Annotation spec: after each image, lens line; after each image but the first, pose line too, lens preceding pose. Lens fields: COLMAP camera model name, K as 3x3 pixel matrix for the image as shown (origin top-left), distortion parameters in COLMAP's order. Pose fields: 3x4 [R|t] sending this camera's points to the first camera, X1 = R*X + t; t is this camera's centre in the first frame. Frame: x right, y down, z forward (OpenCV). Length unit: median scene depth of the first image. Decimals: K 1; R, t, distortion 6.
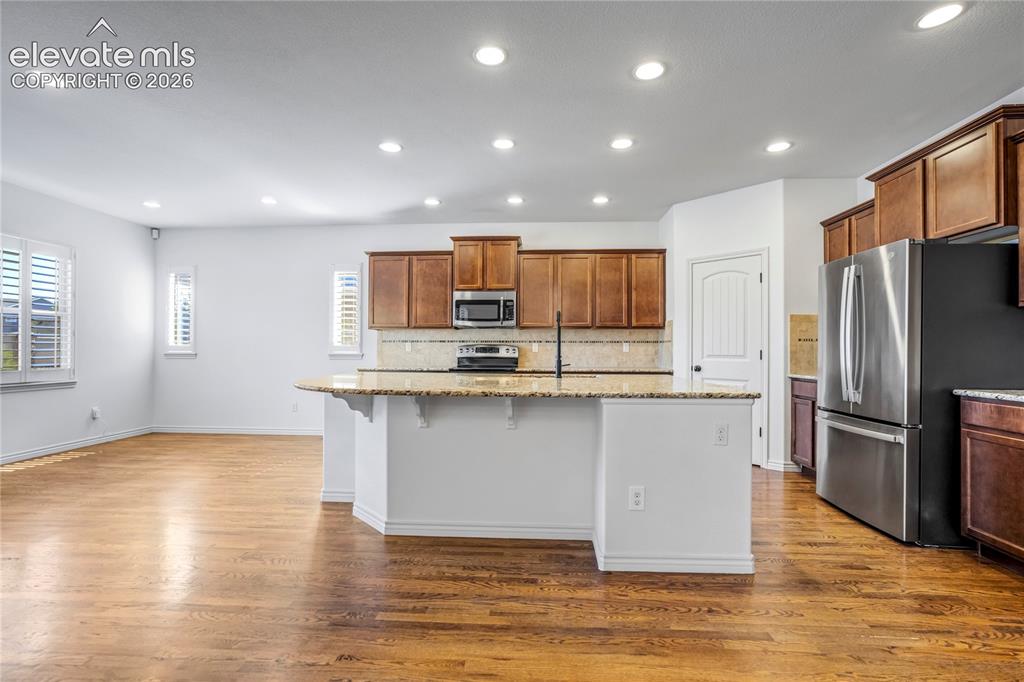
lens RADIAL K [[472.8, 0, 518.1], [0, 472.8, 346.6], [0, 0, 1]] dist [-0.026574, 0.010318]
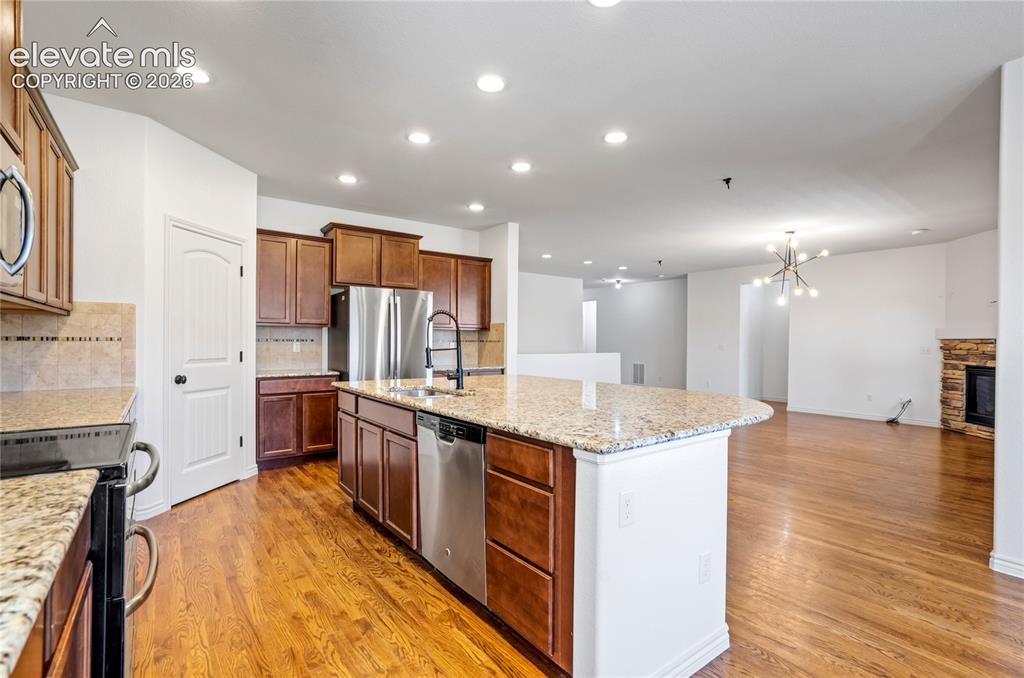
lens RADIAL K [[472.8, 0, 508.4], [0, 472.8, 345.4], [0, 0, 1]] dist [-0.026574, 0.010318]
pose [[-0.633930, -0.014020, 0.773264, -0.406862], [-0.013946, 0.999880, 0.006696, -0.013743], [-0.773265, -0.006539, -0.634049, 0.942331]]
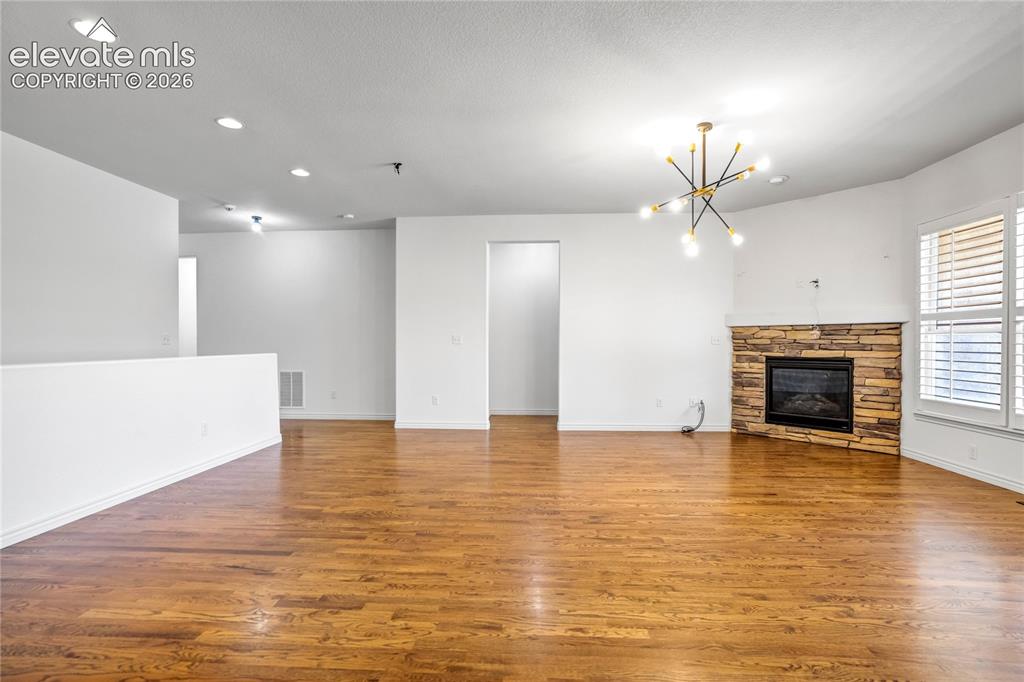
lens RADIAL K [[472.8, 0, 509.1], [0, 472.8, 349.5], [0, 0, 1]] dist [-0.026574, 0.010318]
pose [[-0.999806, -0.002875, 0.019503, 0.263846], [-0.002710, 0.999960, 0.008471, 0.004648], [-0.019526, 0.008416, -0.999774, 0.357663]]
